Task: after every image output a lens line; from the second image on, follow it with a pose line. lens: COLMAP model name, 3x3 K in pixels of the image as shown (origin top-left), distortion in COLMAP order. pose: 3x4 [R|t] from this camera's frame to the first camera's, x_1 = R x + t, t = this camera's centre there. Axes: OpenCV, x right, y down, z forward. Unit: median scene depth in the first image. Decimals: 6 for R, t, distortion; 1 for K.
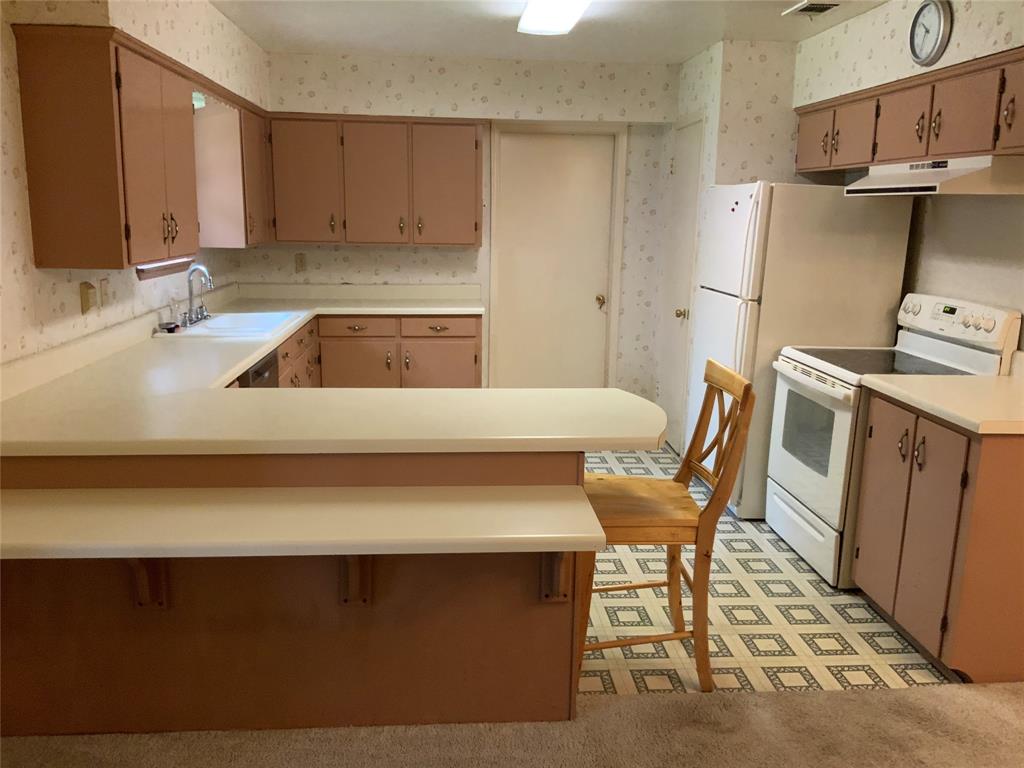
lens RADIAL K [[834.3, 0, 510.0], [0, 834.3, 387.9], [0, 0, 1]] dist [0.080906, -0.147028]
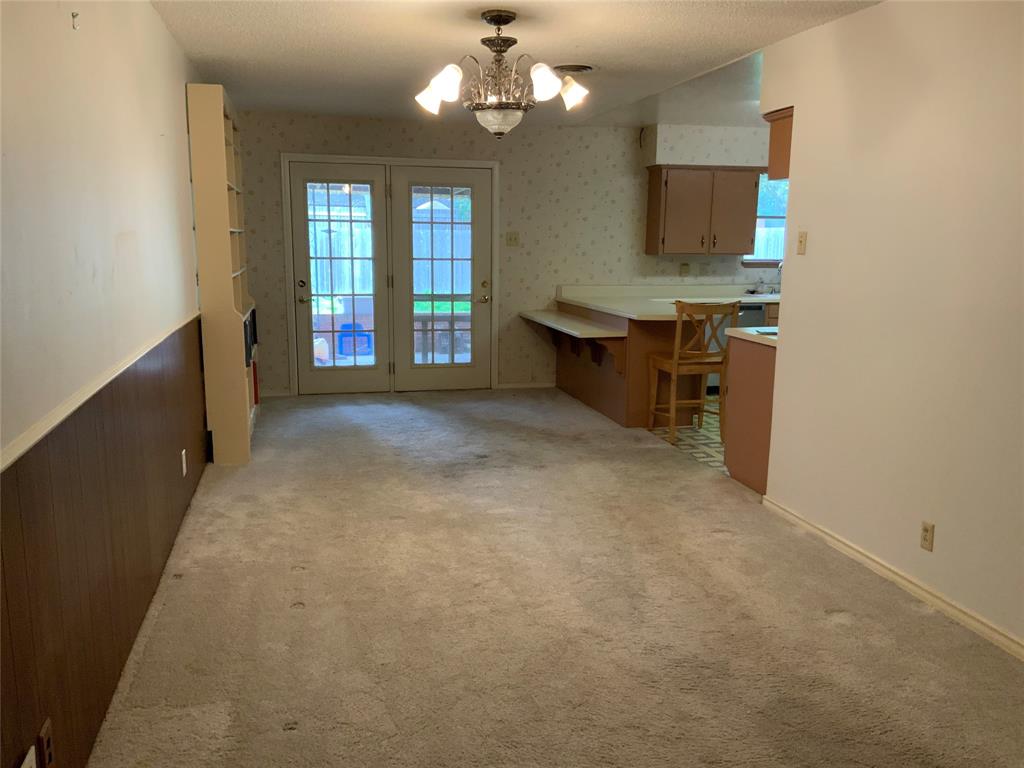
lens RADIAL K [[834.3, 0, 510.0], [0, 834.3, 387.9], [0, 0, 1]] dist [0.080906, -0.147028]
pose [[0.162272, 0.161719, -0.973404, 1.152849], [-0.207227, 0.970064, 0.126619, 0.013734], [0.964741, 0.181169, 0.190927, 0.074294]]
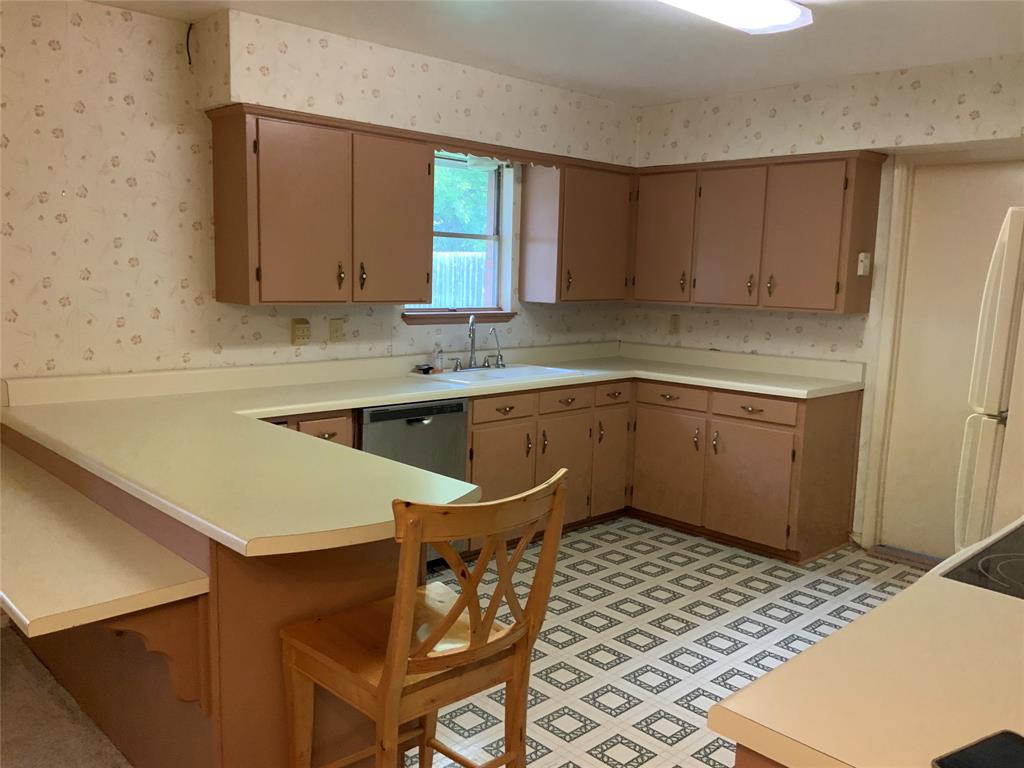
lens RADIAL K [[834.3, 0, 510.0], [0, 834.3, 387.9], [0, 0, 1]] dist [0.080906, -0.147028]
pose [[0.640227, 0.110470, -0.760201, 0.380269], [-0.174056, 0.984730, -0.003488, -0.048148], [0.748207, 0.134551, 0.649679, 0.292055]]
